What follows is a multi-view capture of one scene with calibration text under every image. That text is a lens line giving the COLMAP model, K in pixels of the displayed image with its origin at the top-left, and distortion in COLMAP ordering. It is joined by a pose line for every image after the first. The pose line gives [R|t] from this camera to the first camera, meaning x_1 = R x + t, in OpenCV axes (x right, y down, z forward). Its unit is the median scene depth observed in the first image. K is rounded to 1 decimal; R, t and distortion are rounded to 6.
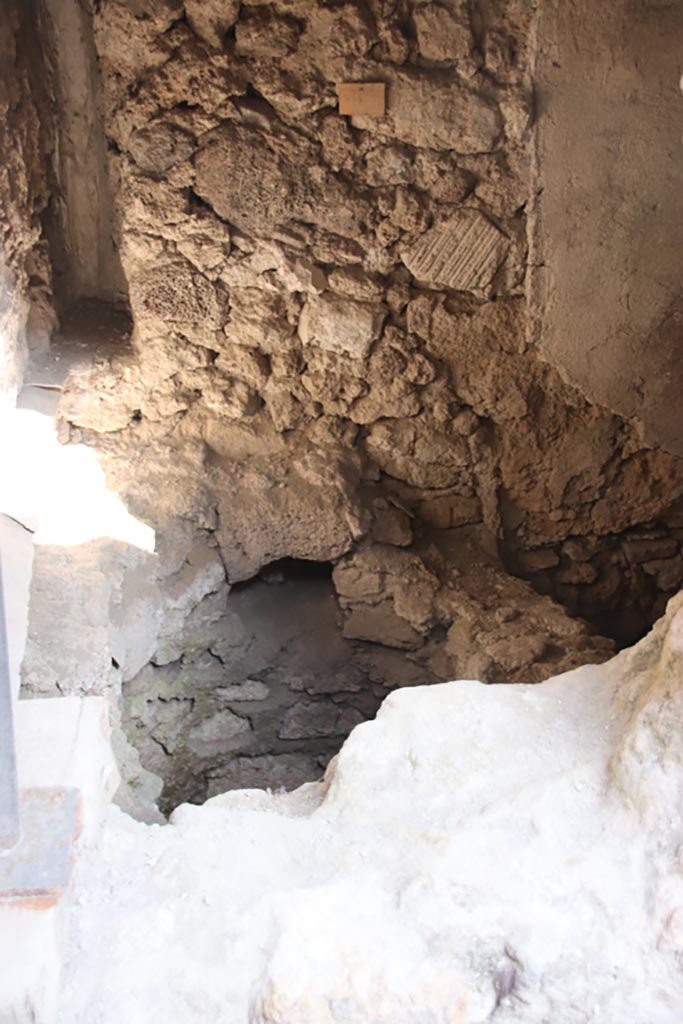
lens RADIAL K [[1457.7, 0, 344.2], [0, 1457.7, 511.3], [0, 0, 1]] dist [0.229937, 0.000000]
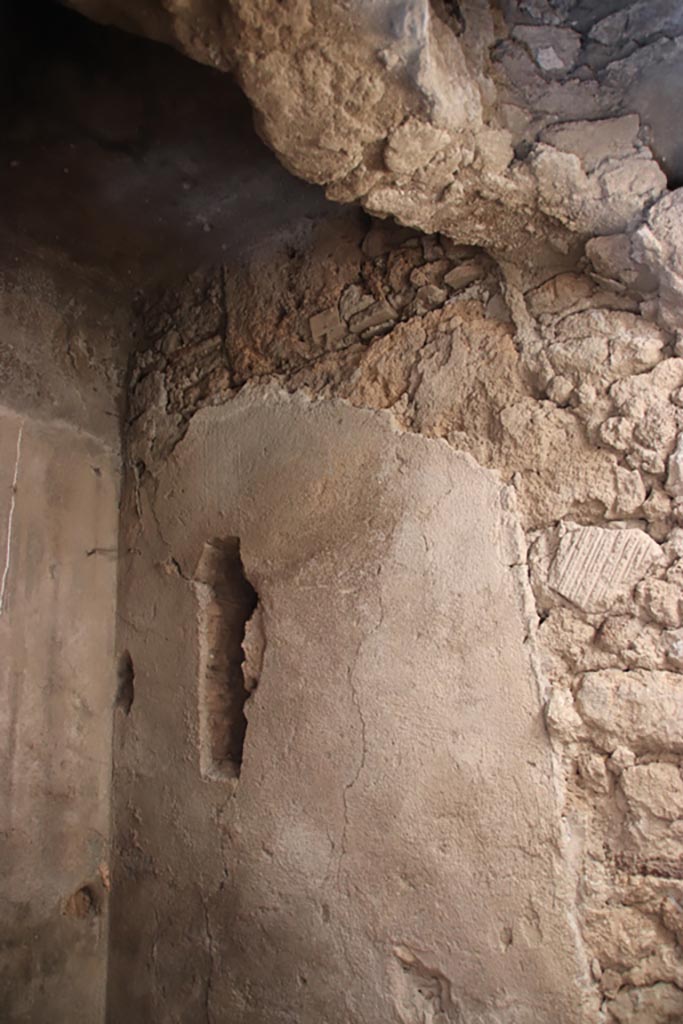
lens RADIAL K [[856.4, 0, 342.2], [0, 856.4, 516.2], [0, 0, 1]] dist [-0.125448, 0.074123]
pose [[-0.858739, 0.185550, 0.477638, -0.042038], [-0.248210, -0.966105, -0.070947, -0.068230], [0.448284, -0.179480, 0.875687, 0.463946]]
